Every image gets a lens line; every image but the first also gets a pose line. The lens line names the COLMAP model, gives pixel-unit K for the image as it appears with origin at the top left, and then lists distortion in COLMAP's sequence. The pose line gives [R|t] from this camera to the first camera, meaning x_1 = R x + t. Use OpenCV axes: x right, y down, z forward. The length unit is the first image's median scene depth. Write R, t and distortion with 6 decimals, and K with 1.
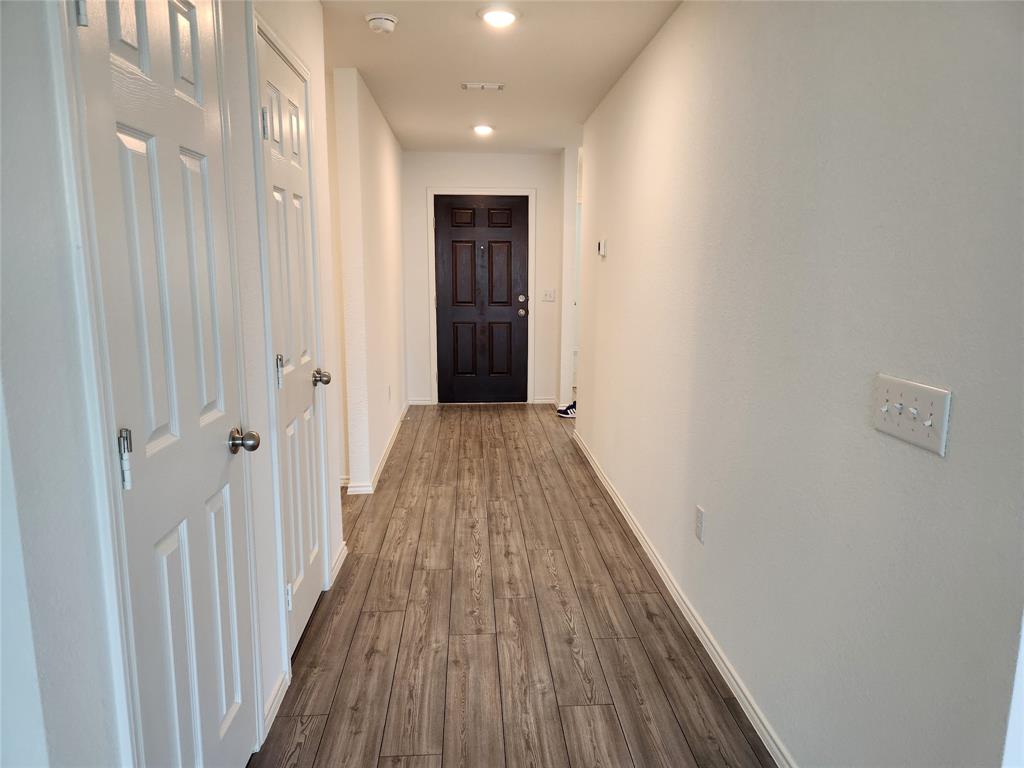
lens RADIAL K [[685.6, 0, 520.1], [0, 685.6, 385.0], [0, 0, 1]] dist [0.069737, -0.057944]
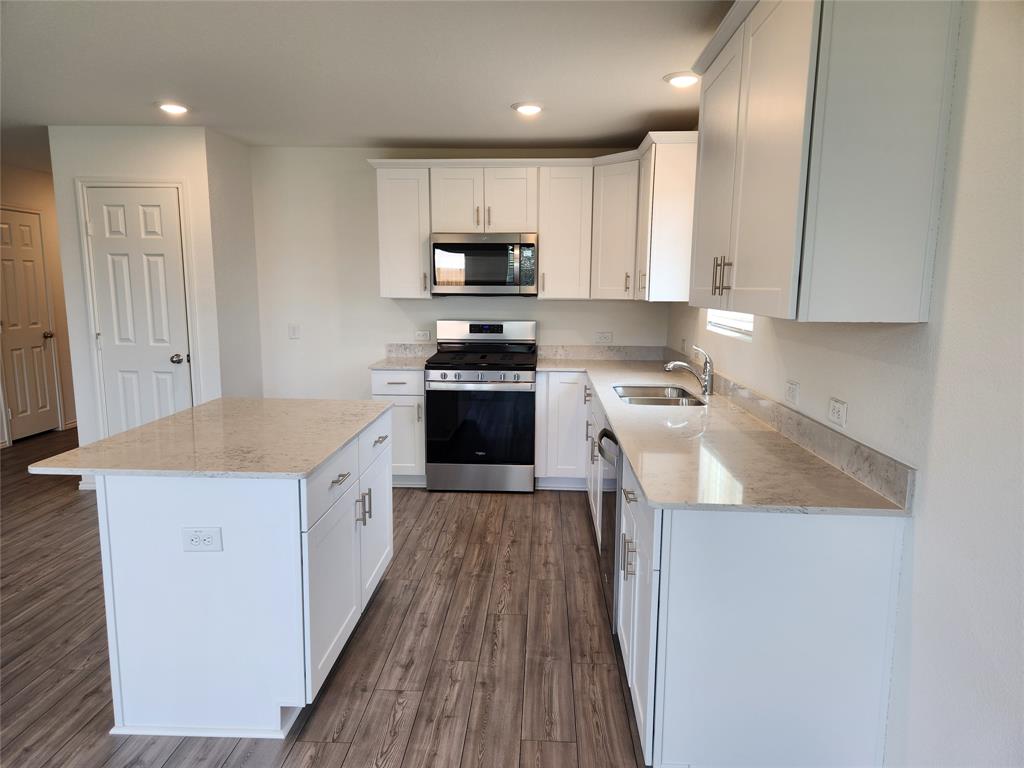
lens RADIAL K [[685.6, 0, 513.0], [0, 685.6, 388.1], [0, 0, 1]] dist [0.069737, -0.057944]
pose [[0.993017, 0.015102, -0.116997, 1.204245], [-0.017816, 0.999595, -0.022183, 0.149455], [0.116615, 0.024113, 0.992884, -0.909253]]
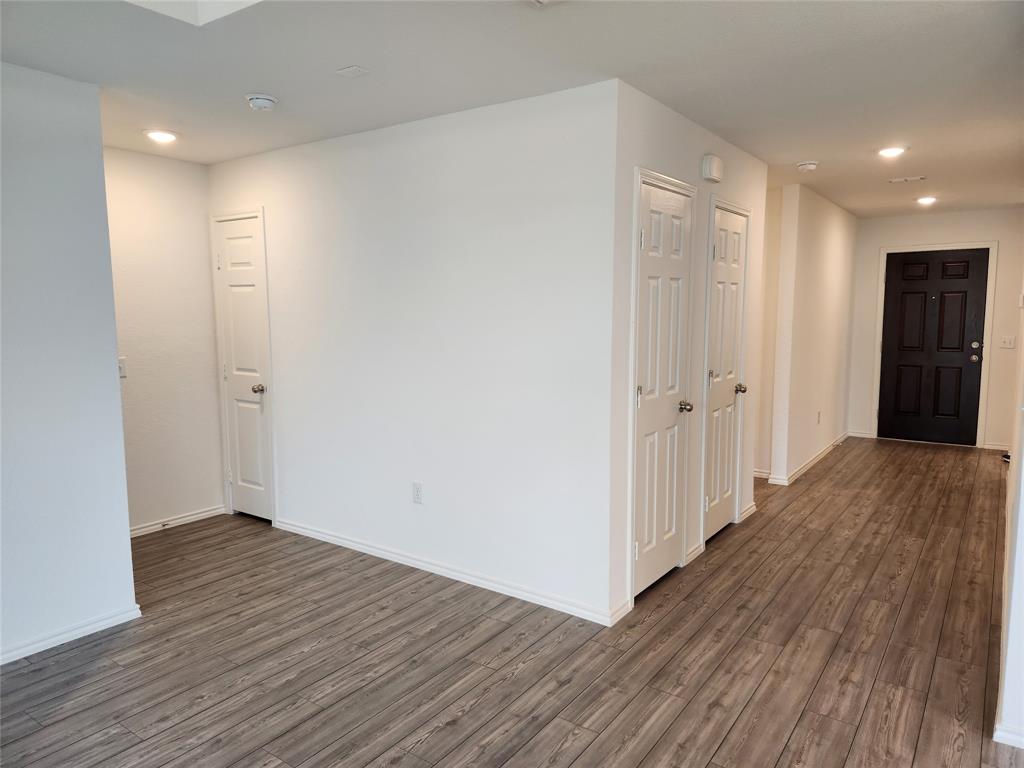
lens RADIAL K [[685.6, 0, 511.0], [0, 685.6, 388.3], [0, 0, 1]] dist [0.069737, -0.057944]
pose [[0.769964, 0.061519, -0.635115, 0.260358], [-0.098543, 0.994865, -0.023100, 0.062137], [0.630433, 0.080372, 0.772072, -0.482320]]
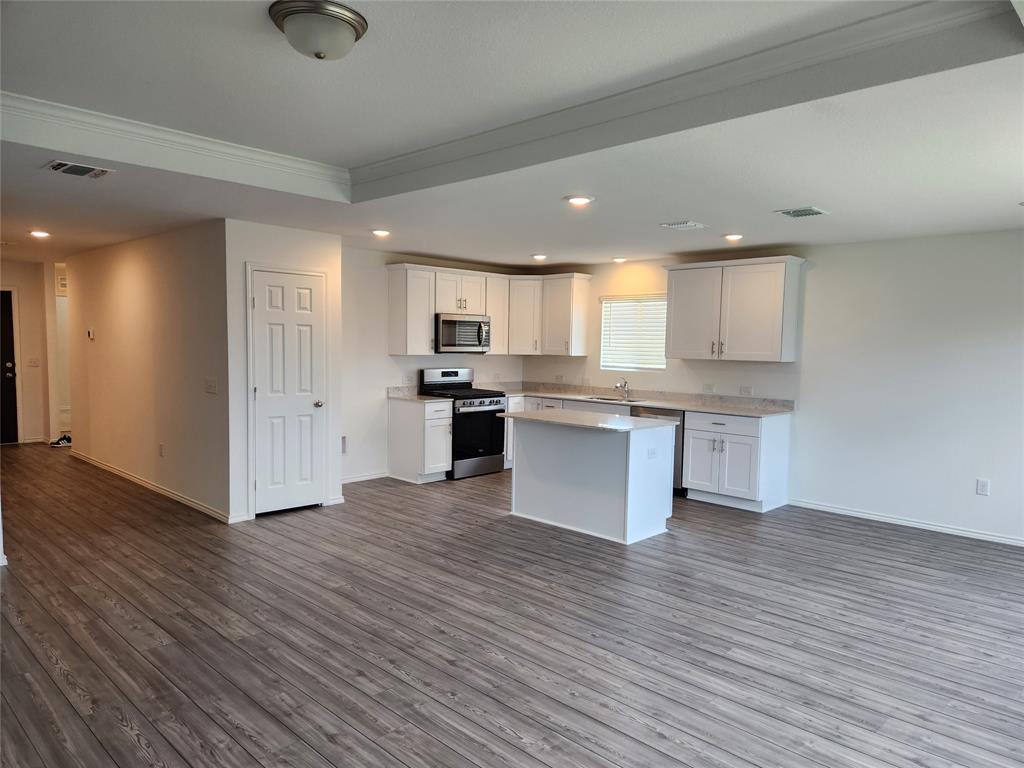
lens RADIAL K [[685.6, 0, 511.2], [0, 685.6, 397.9], [0, 0, 1]] dist [0.069737, -0.057944]
pose [[0.748166, -0.052071, 0.661465, -0.327459], [0.102998, 0.993946, -0.038254, 0.176107], [-0.655468, 0.096751, 0.749000, -1.271816]]
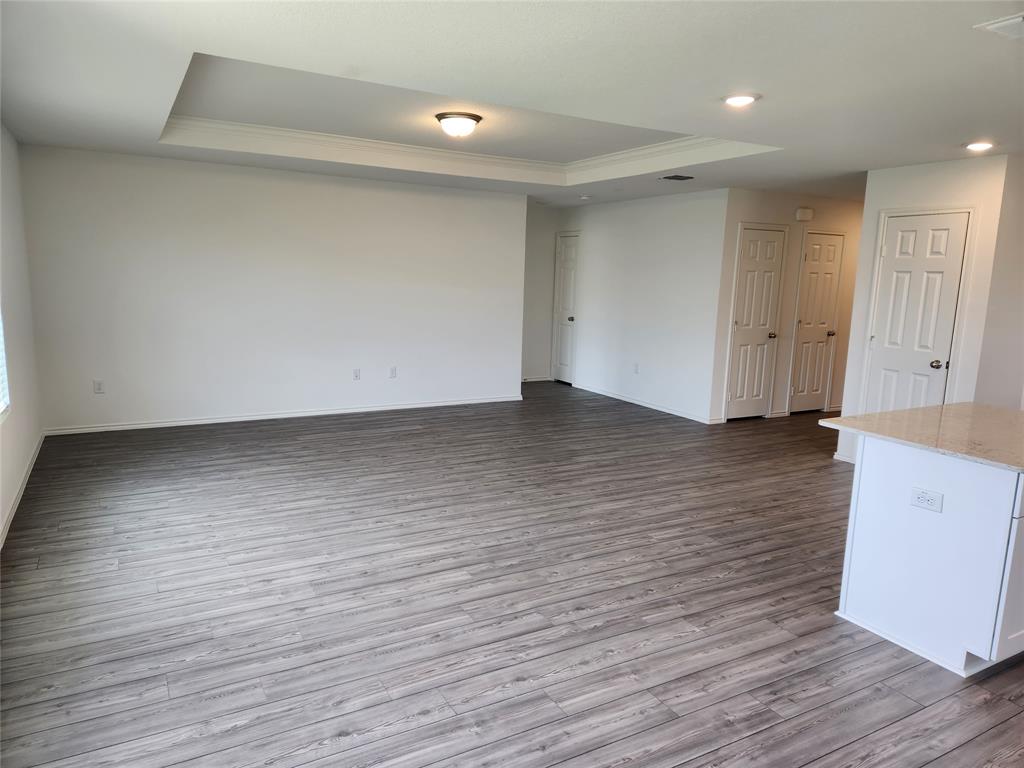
lens RADIAL K [[685.6, 0, 505.0], [0, 685.6, 383.2], [0, 0, 1]] dist [0.069737, -0.057944]
pose [[0.422913, 0.148016, -0.894000, 1.359715], [-0.181055, 0.980479, 0.076684, 0.167435], [0.887899, 0.129432, 0.441456, -1.138490]]
